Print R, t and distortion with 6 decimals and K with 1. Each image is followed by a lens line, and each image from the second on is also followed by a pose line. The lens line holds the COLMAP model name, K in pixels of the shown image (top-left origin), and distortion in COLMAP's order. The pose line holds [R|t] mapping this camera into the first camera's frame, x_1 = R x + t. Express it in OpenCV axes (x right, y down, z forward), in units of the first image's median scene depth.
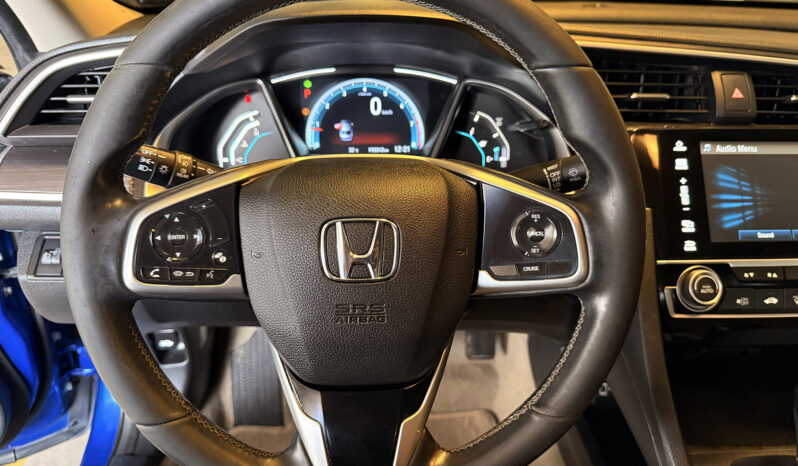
lens RADIAL K [[527.4, 0, 399.0], [0, 527.4, 233.0], [0, 0, 1]] dist [0.074647, -0.081133]
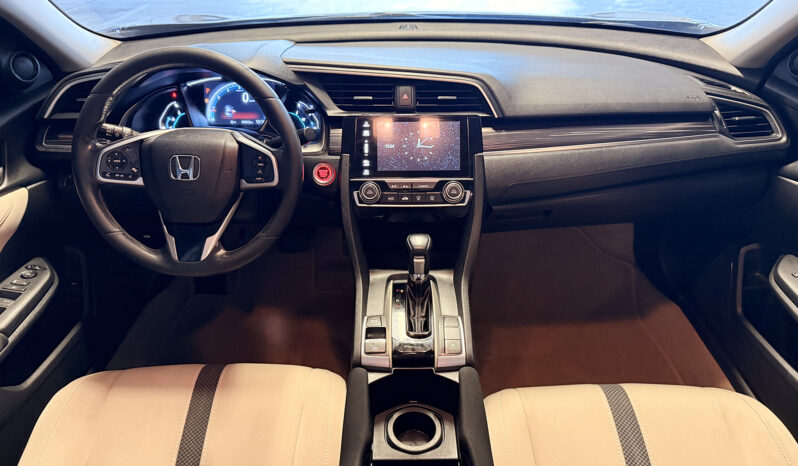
lens RADIAL K [[527.4, 0, 399.0], [0, 527.4, 233.0], [0, 0, 1]] dist [0.074647, -0.081133]
pose [[0.998479, 0.013591, -0.053434, 0.776838], [-0.009239, 0.996682, 0.080870, 0.092647], [0.054356, -0.080253, 0.995291, -1.091298]]
